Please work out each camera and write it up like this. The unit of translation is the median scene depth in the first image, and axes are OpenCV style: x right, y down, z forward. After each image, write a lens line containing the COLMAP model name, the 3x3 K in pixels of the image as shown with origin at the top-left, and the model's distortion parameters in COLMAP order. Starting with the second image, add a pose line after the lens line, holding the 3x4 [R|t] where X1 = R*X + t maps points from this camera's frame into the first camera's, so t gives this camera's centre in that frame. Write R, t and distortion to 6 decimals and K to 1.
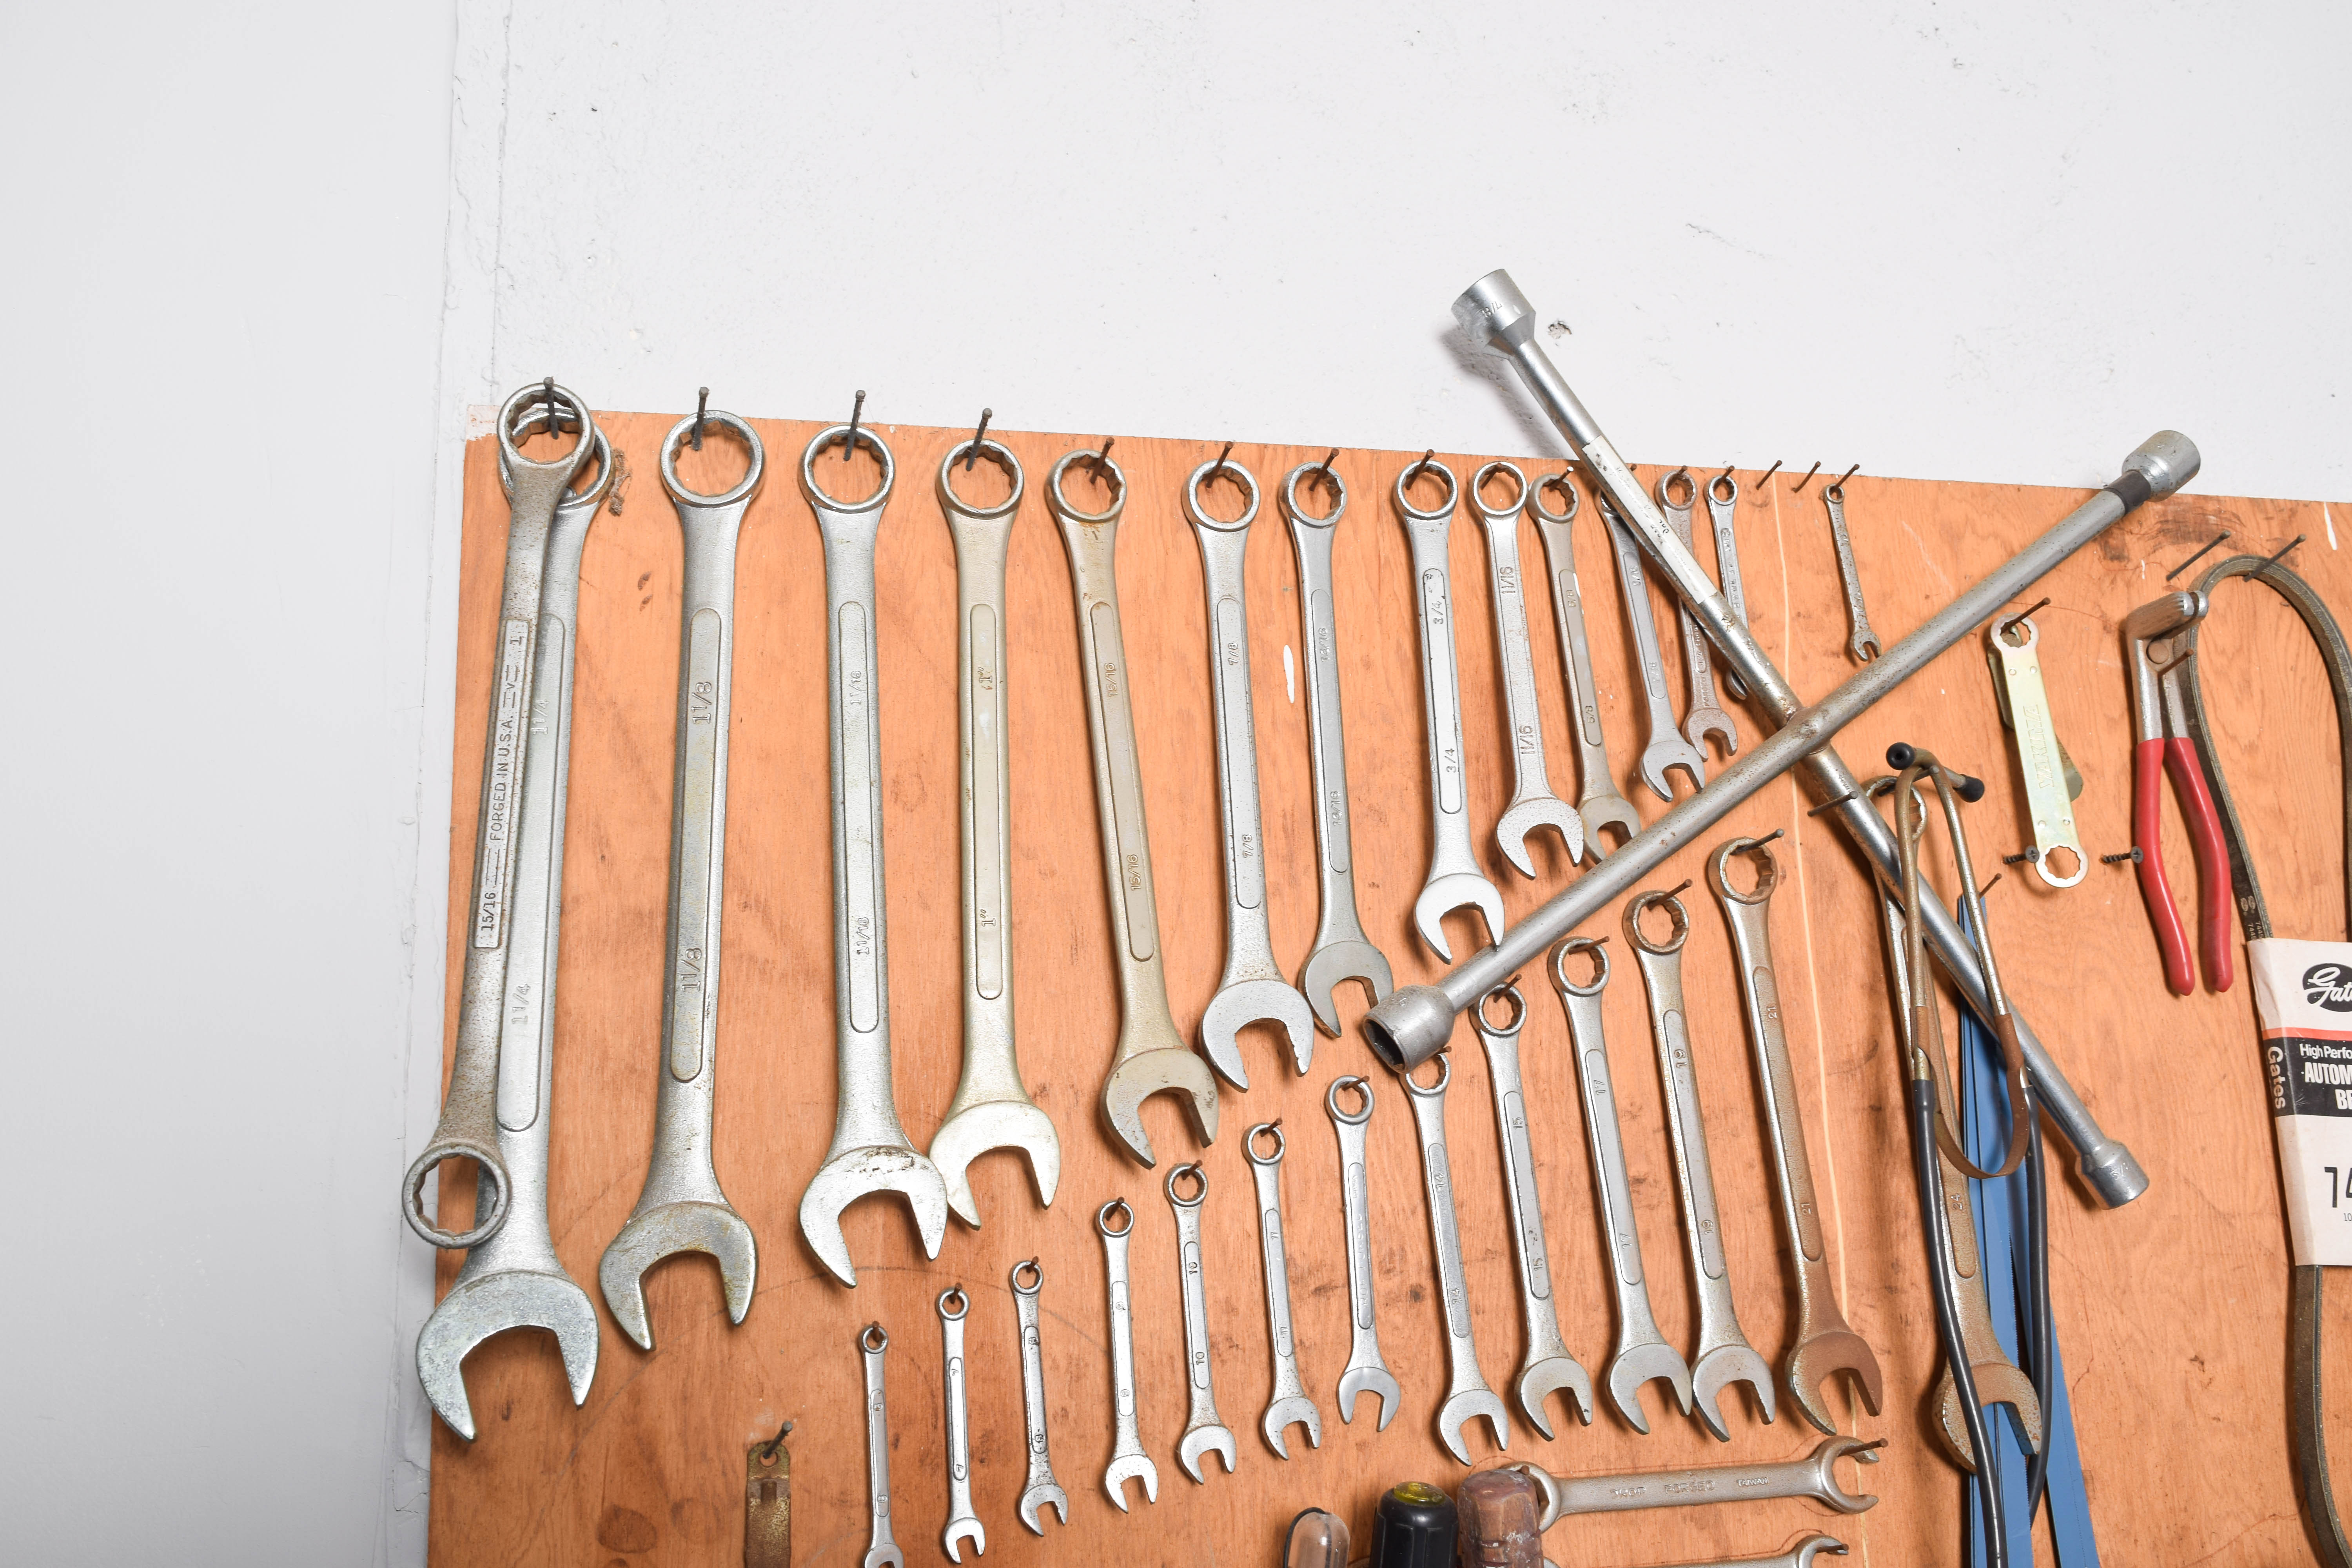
lens RADIAL K [[2042.2, 0, 1181.6], [0, 2042.2, 777.2], [0, 0, 1]] dist [-0.030846, 0.027526]
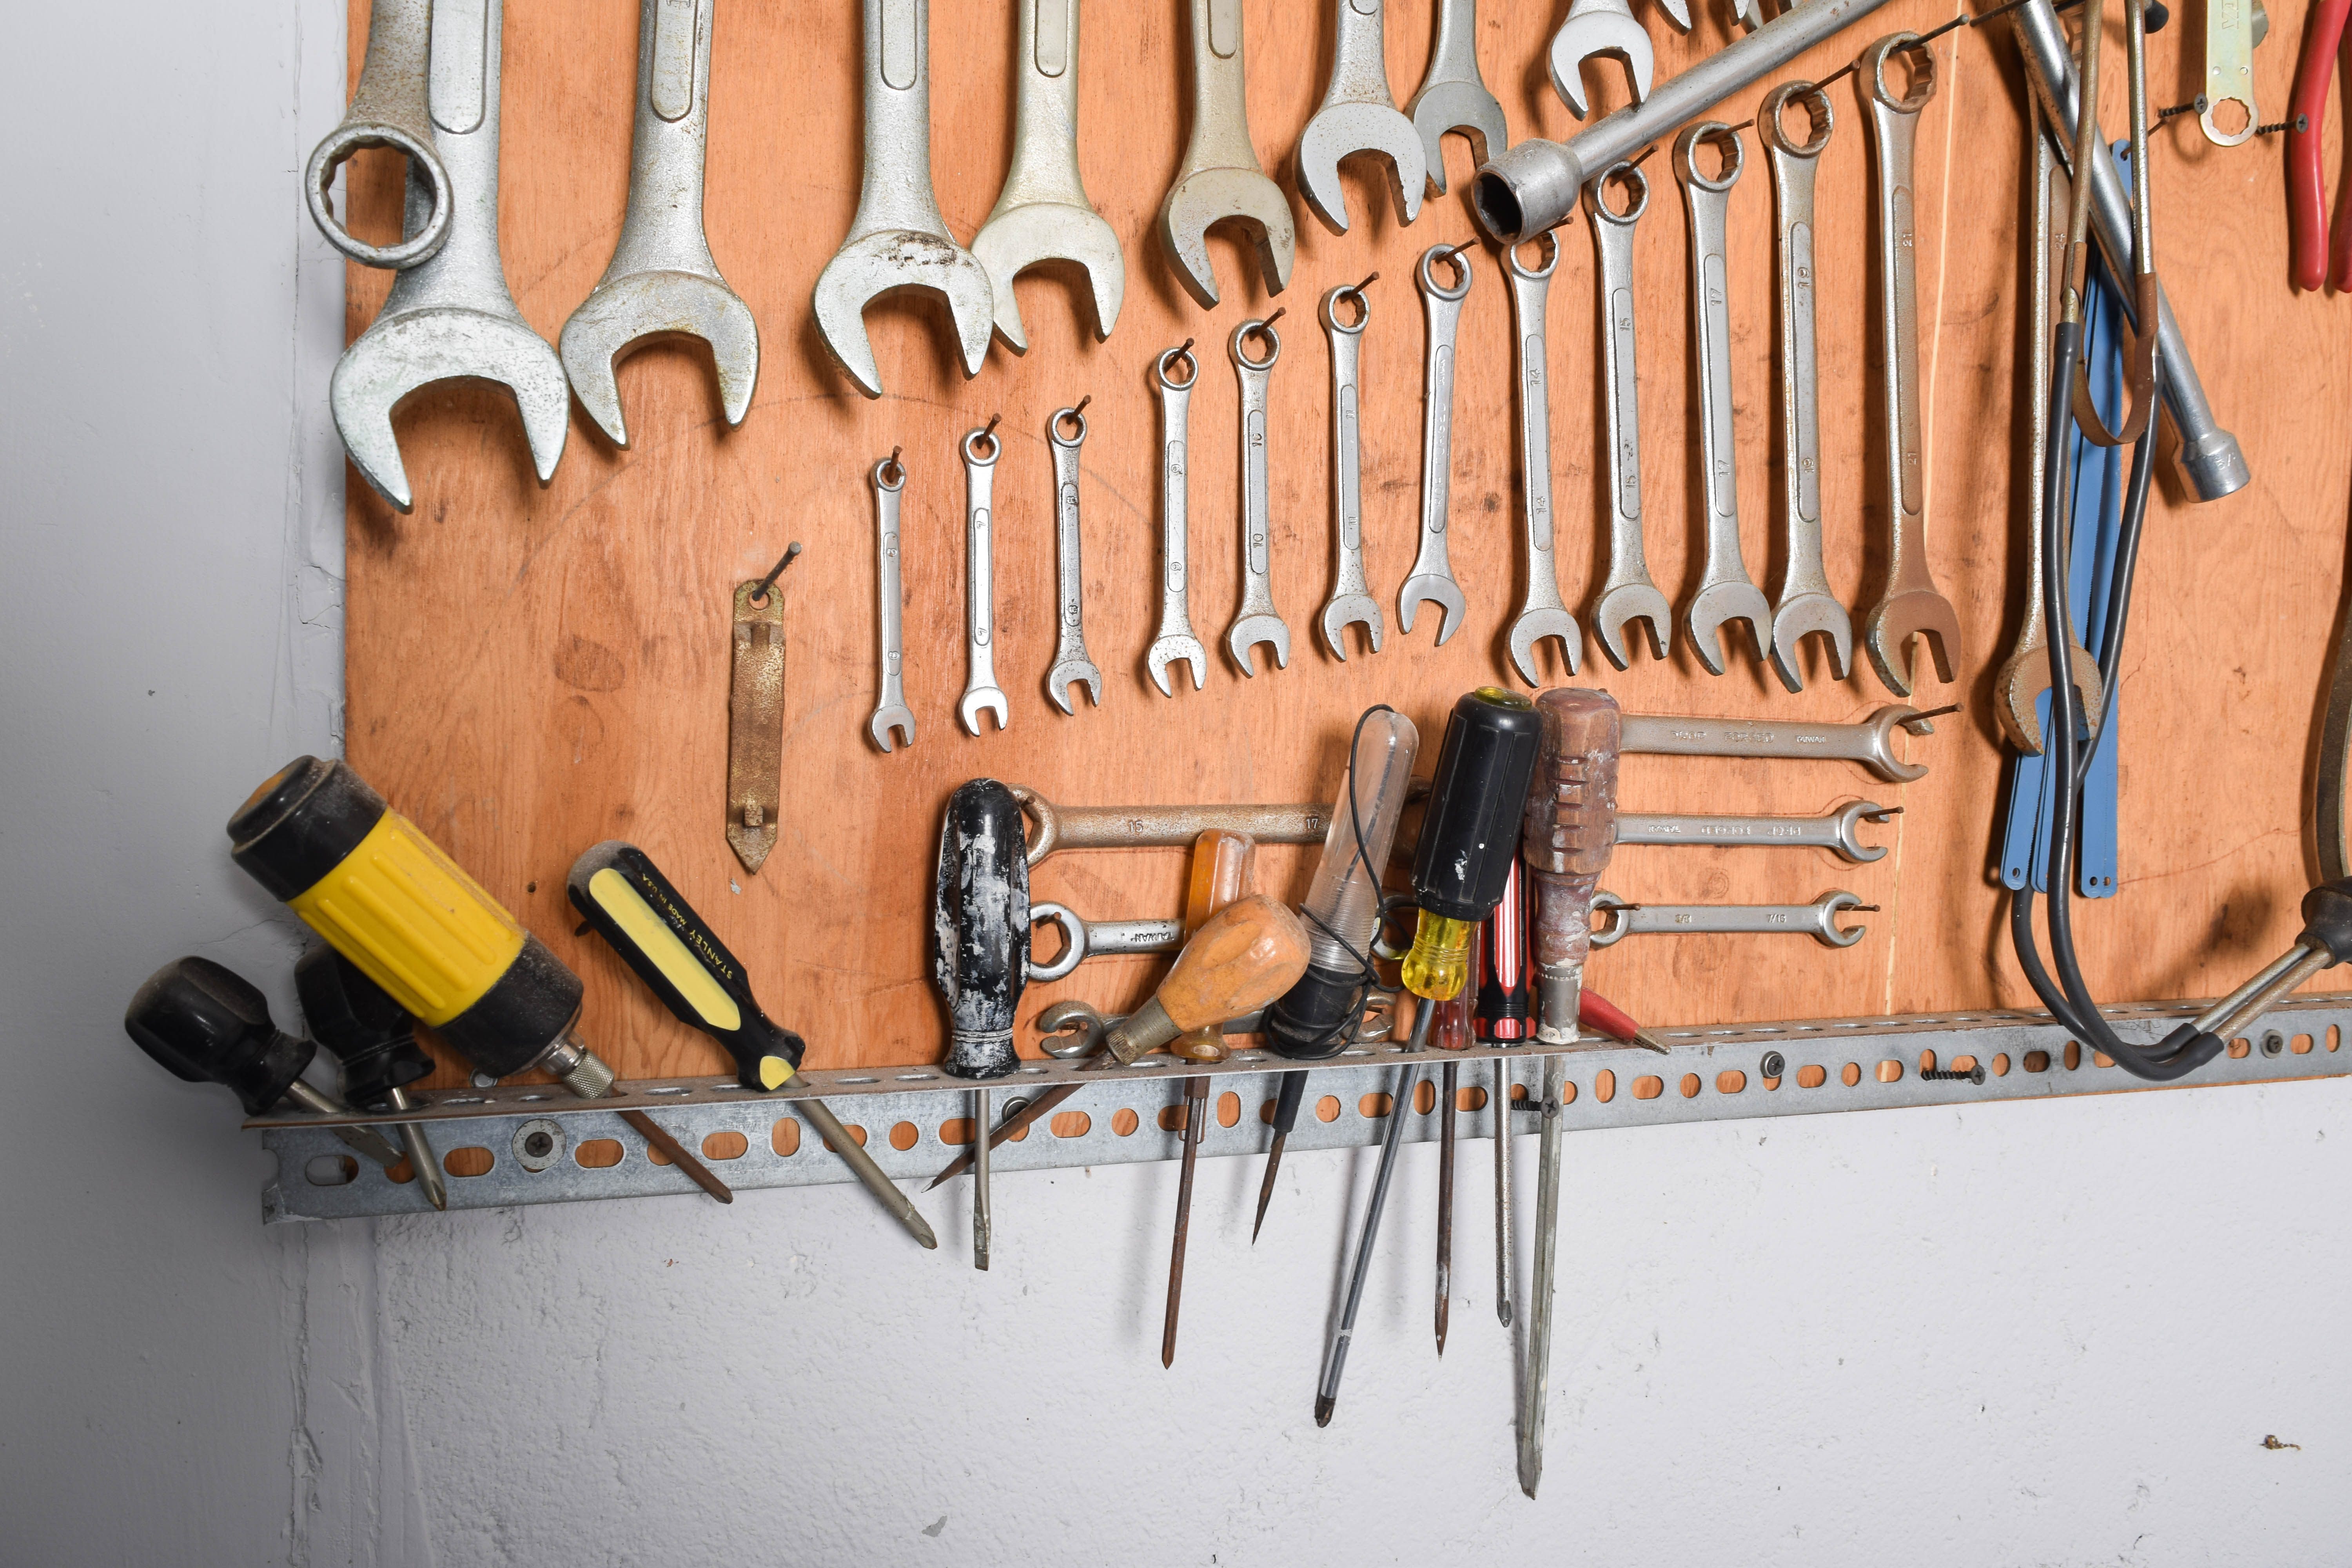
lens RADIAL K [[1815.8, 0, 1152.1], [0, 1815.8, 822.7], [0, 0, 1]] dist [-0.019344, 0.032245]
pose [[0.991292, 0.072083, 0.110199, -0.102987], [-0.100734, 0.954093, 0.282062, 0.170019], [-0.084808, -0.290706, 0.953046, 0.209596]]
